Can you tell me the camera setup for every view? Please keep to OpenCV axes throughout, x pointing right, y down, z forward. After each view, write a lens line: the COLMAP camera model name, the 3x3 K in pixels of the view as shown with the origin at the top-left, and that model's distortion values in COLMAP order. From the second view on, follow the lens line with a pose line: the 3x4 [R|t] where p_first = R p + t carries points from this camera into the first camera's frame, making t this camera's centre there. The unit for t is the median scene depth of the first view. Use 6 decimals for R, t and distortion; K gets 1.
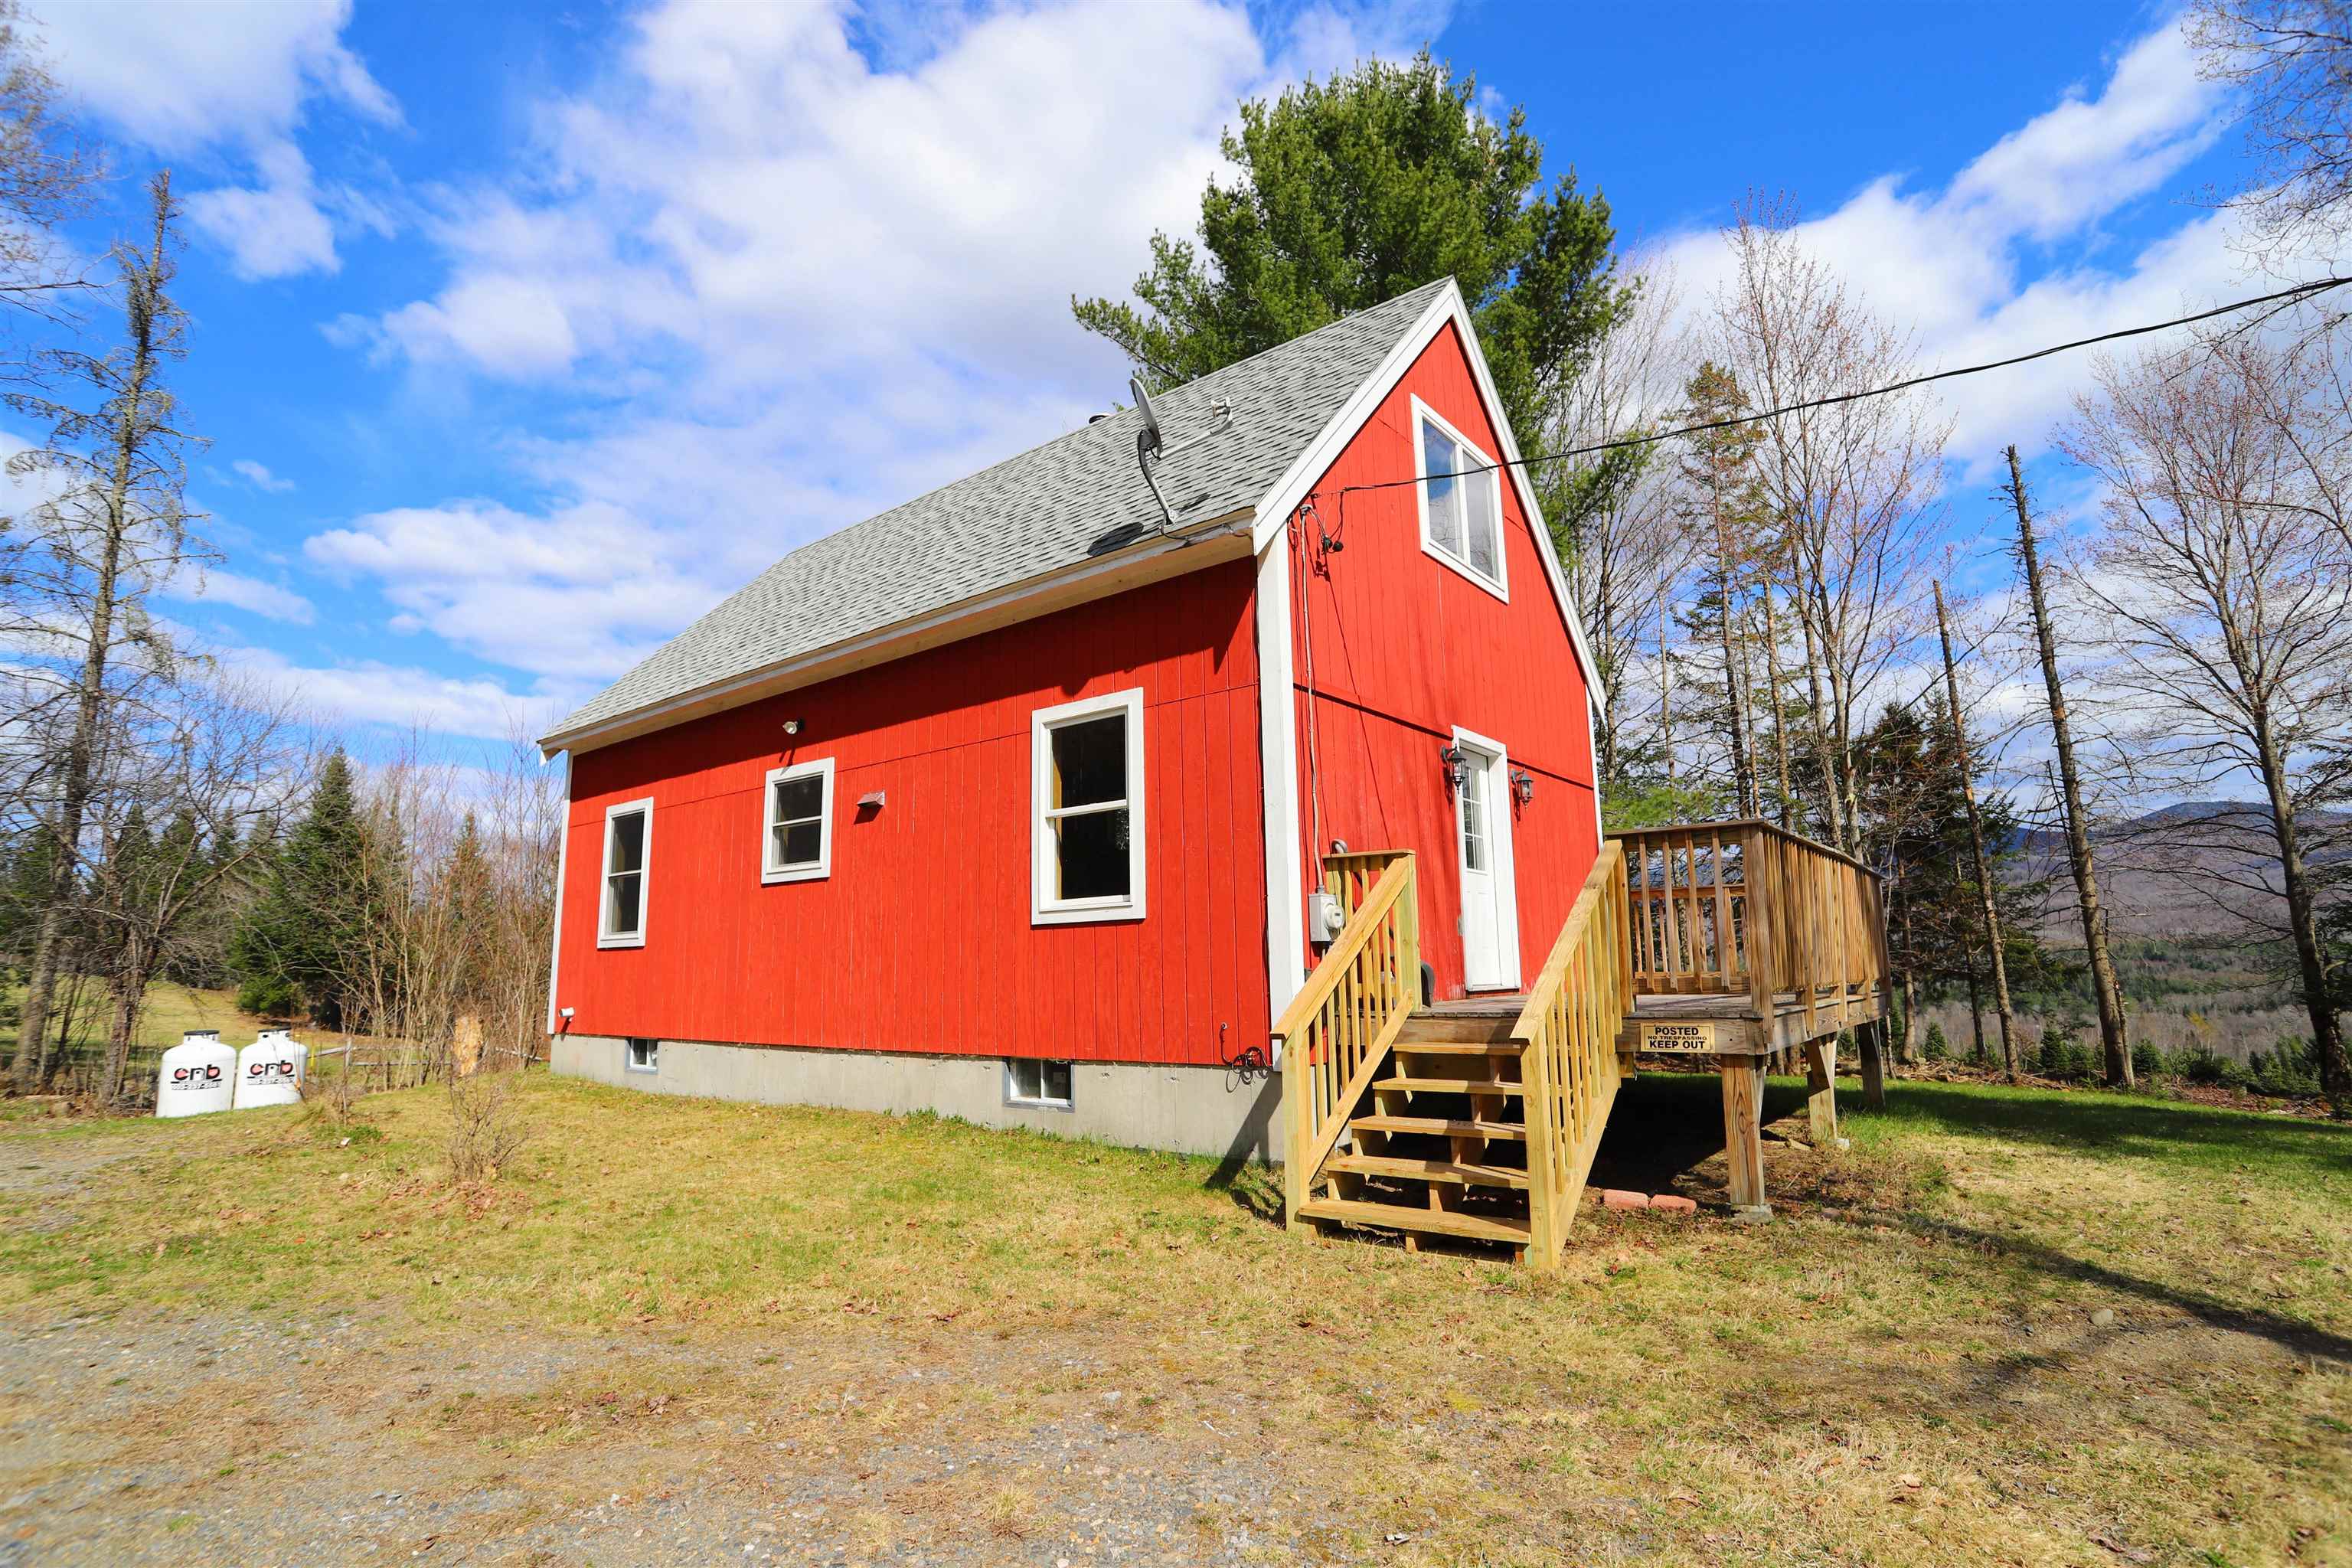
lens RADIAL K [[1165.2, 0, 1186.3], [0, 1165.2, 740.5], [0, 0, 1]] dist [-0.038624, 0.004513]
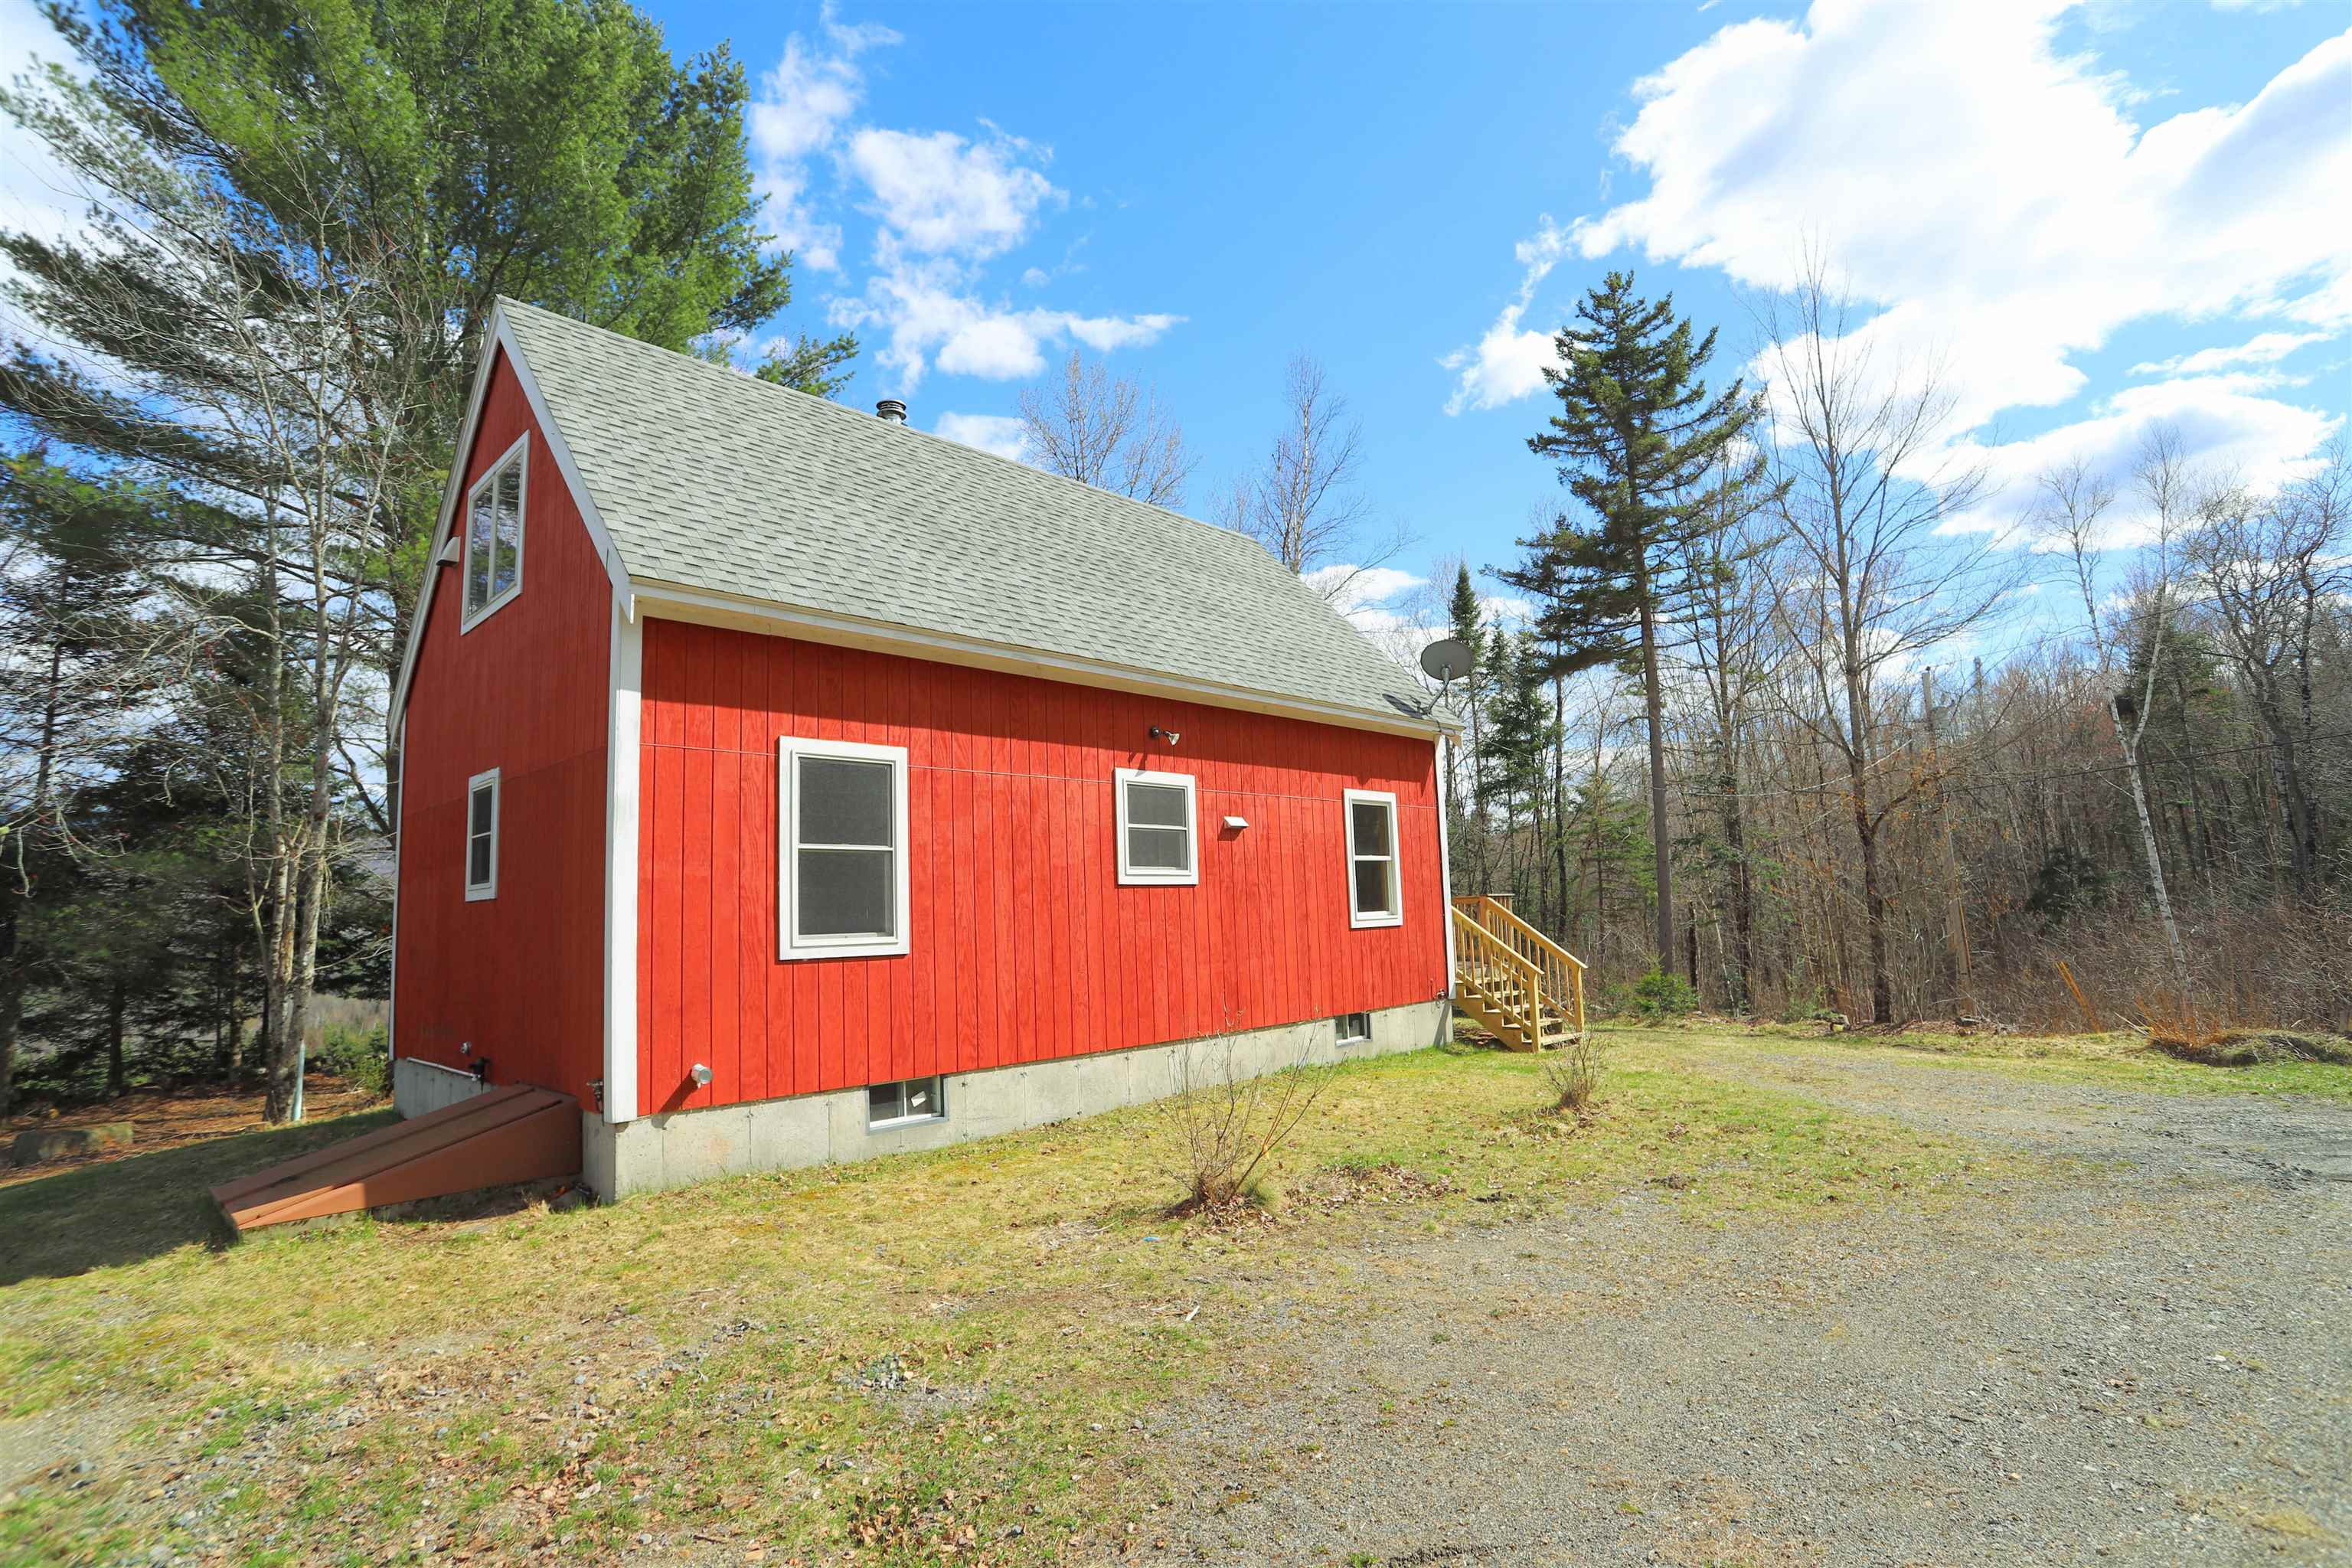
lens RADIAL K [[1165.2, 0, 1230.5], [0, 1165.2, 817.7], [0, 0, 1]] dist [-0.038624, 0.004513]
pose [[0.037752, 0.125699, 0.991350, -1.393293], [-0.129349, 0.984326, -0.119883, 0.181530], [-0.990880, -0.123705, 0.053419, 0.900988]]
